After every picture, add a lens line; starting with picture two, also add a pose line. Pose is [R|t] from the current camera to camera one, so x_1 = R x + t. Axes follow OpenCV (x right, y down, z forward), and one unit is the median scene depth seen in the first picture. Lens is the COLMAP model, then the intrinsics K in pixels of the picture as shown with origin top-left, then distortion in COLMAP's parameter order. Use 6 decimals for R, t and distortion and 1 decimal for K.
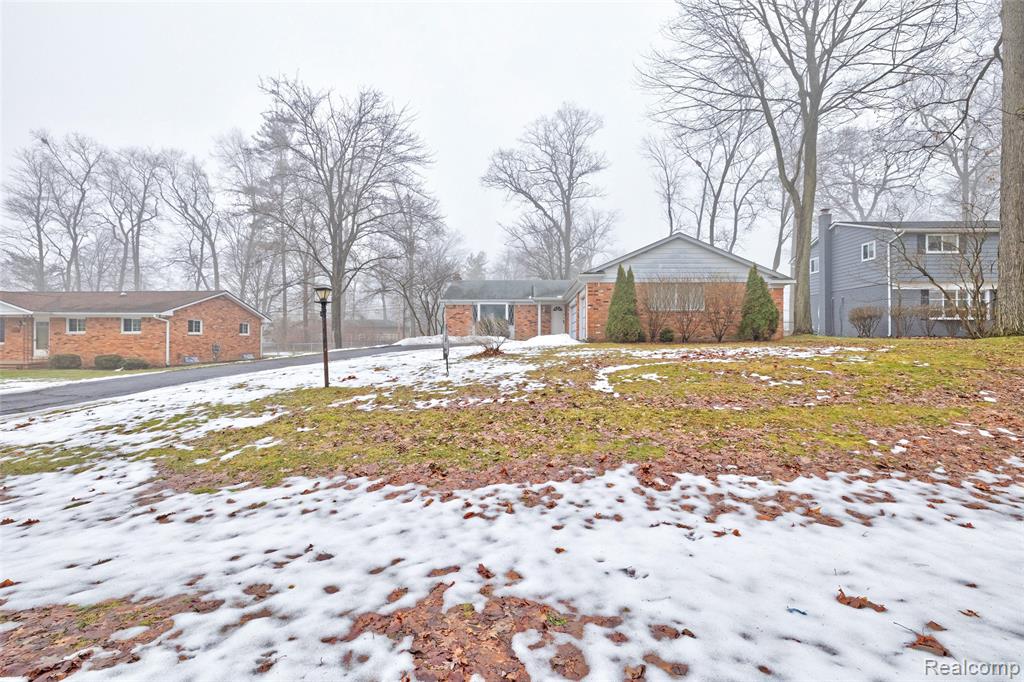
lens RADIAL K [[439.4, 0, 512.0], [0, 439.4, 341.0], [0, 0, 1]] dist [-0.001542, -0.000108]
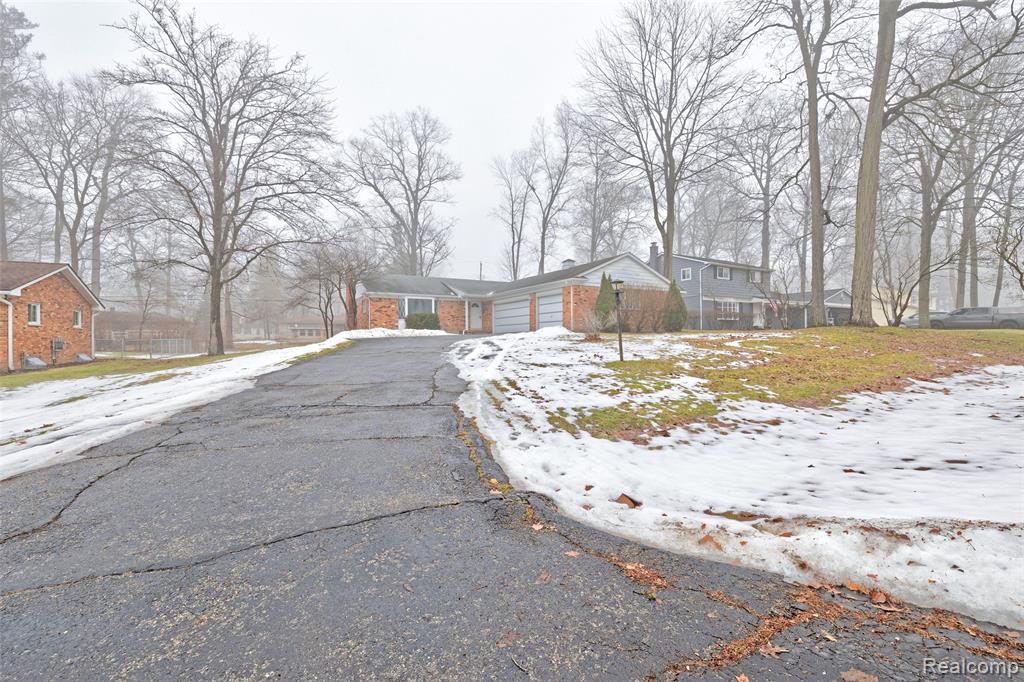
lens RADIAL K [[428.8, 0, 512.0], [0, 428.8, 341.0], [0, 0, 1]] dist [-0.002379, -0.000194]
pose [[0.854859, -0.010084, 0.518762, -0.375176], [0.007947, 0.999948, 0.006342, 0.010286], [-0.518799, -0.001299, 0.854895, 0.034287]]
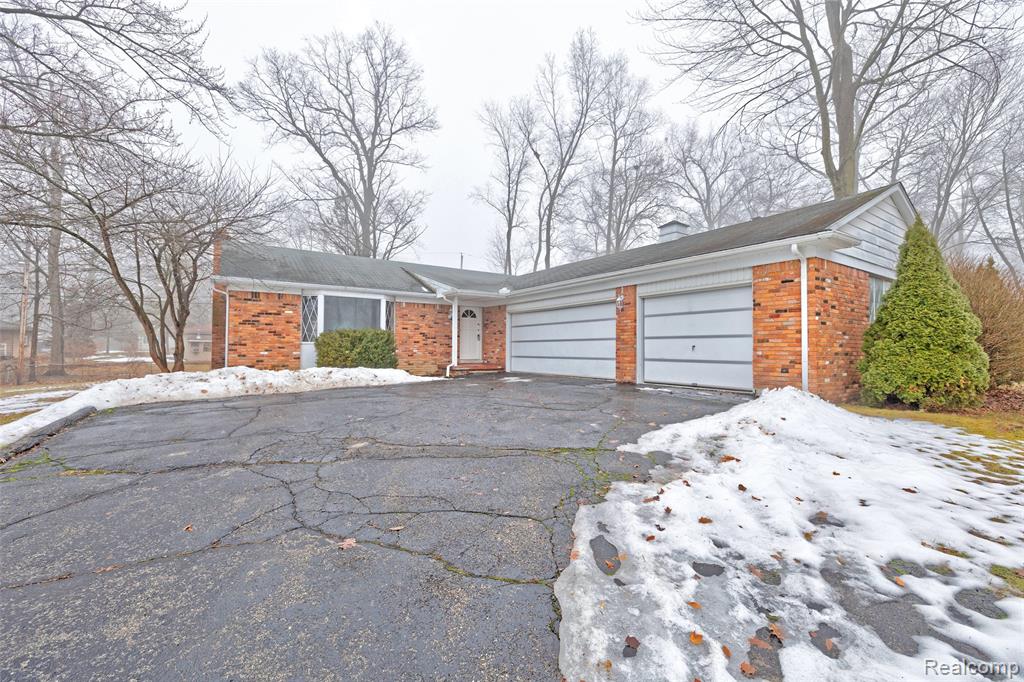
lens RADIAL K [[428.8, 0, 512.0], [0, 428.8, 341.0], [0, 0, 1]] dist [-0.002379, -0.000194]
pose [[0.811949, 0.013173, 0.583580, -0.169853], [-0.005091, 0.999867, -0.015486, -0.030294], [-0.583706, 0.009603, 0.811908, 0.527196]]
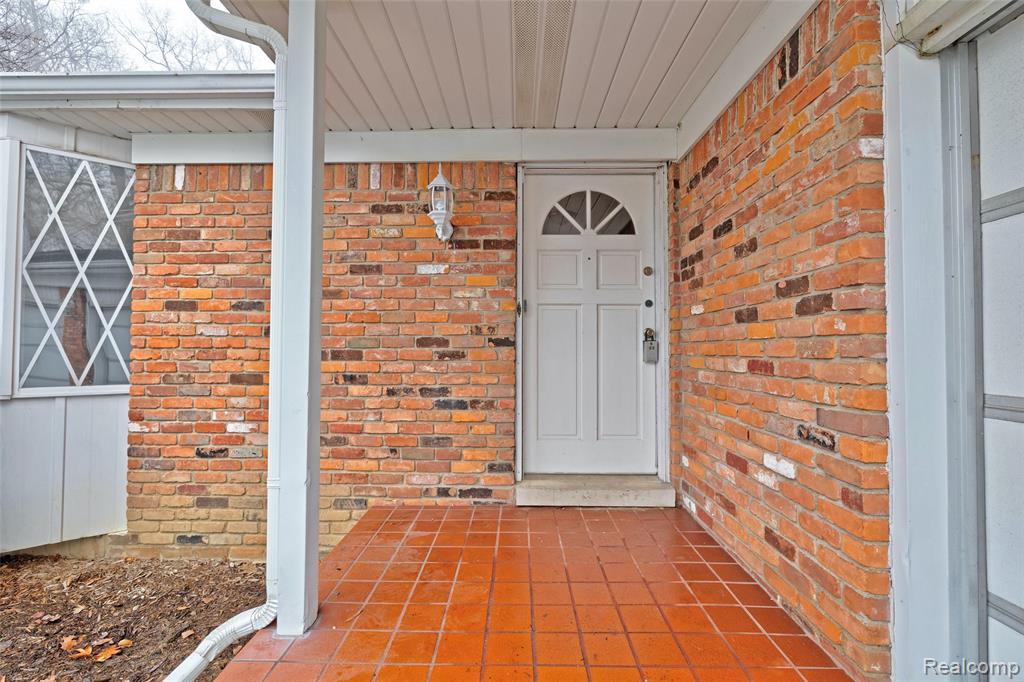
lens RADIAL K [[428.8, 0, 512.0], [0, 428.8, 341.0], [0, 0, 1]] dist [-0.002379, -0.000194]
pose [[0.999943, 0.002850, 0.010333, 0.089179], [-0.002659, 0.999827, -0.018426, -0.042736], [-0.010384, 0.018398, 0.999777, 0.911212]]
